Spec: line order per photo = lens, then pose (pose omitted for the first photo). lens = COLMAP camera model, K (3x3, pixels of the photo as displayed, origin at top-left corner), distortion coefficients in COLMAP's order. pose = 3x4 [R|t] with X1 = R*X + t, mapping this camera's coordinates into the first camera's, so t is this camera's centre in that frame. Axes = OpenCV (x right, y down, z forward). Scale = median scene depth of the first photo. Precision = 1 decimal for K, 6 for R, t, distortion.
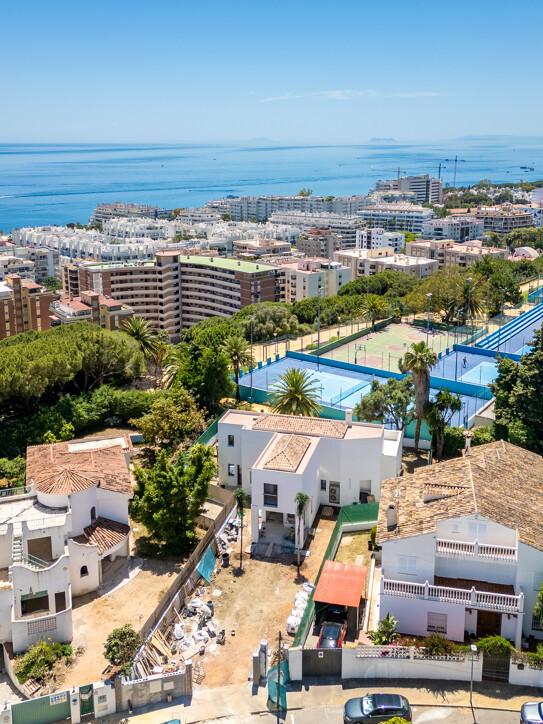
lens RADIAL K [[699.1, 0, 291.6], [0, 699.1, 347.0], [0, 0, 1]] dist [0.095345, 0.000000]
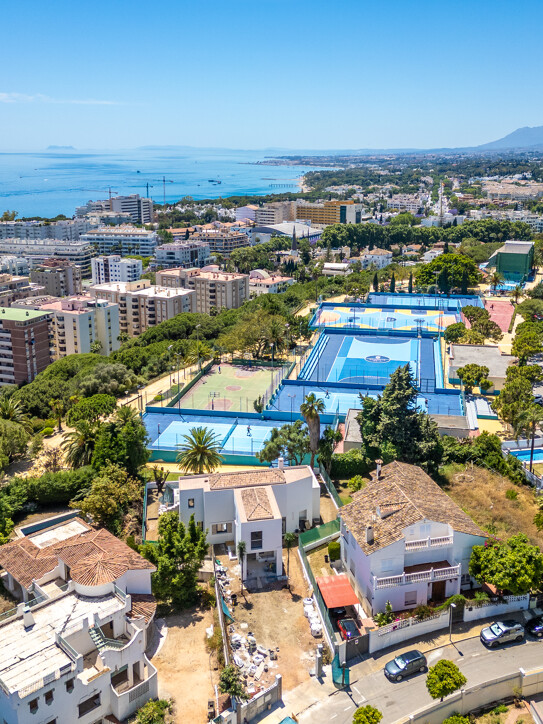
lens RADIAL K [[703.6, 0, 313.4], [0, 703.6, 368.9], [0, 0, 1]] dist [0.086084, 0.000000]
pose [[0.885583, -0.127949, 0.446510, -0.355829], [0.114897, 0.991780, 0.056319, -0.116608], [-0.450046, 0.001427, 0.893004, -0.135211]]
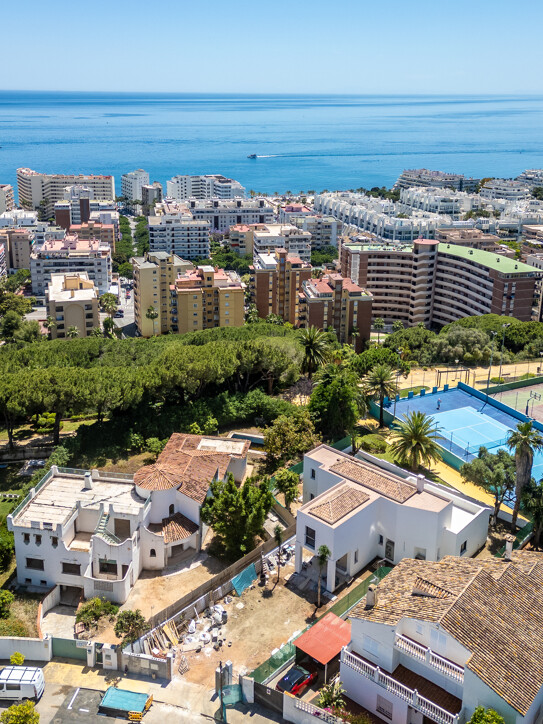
lens RADIAL K [[724.3, 0, 262.0], [0, 724.3, 348.8], [0, 0, 1]] dist [0.073448, 0.000000]
pose [[0.870706, 0.178438, -0.458291, 0.287694], [-0.145680, 0.983615, 0.106199, -0.146868], [0.469732, -0.025704, 0.882435, -0.031846]]
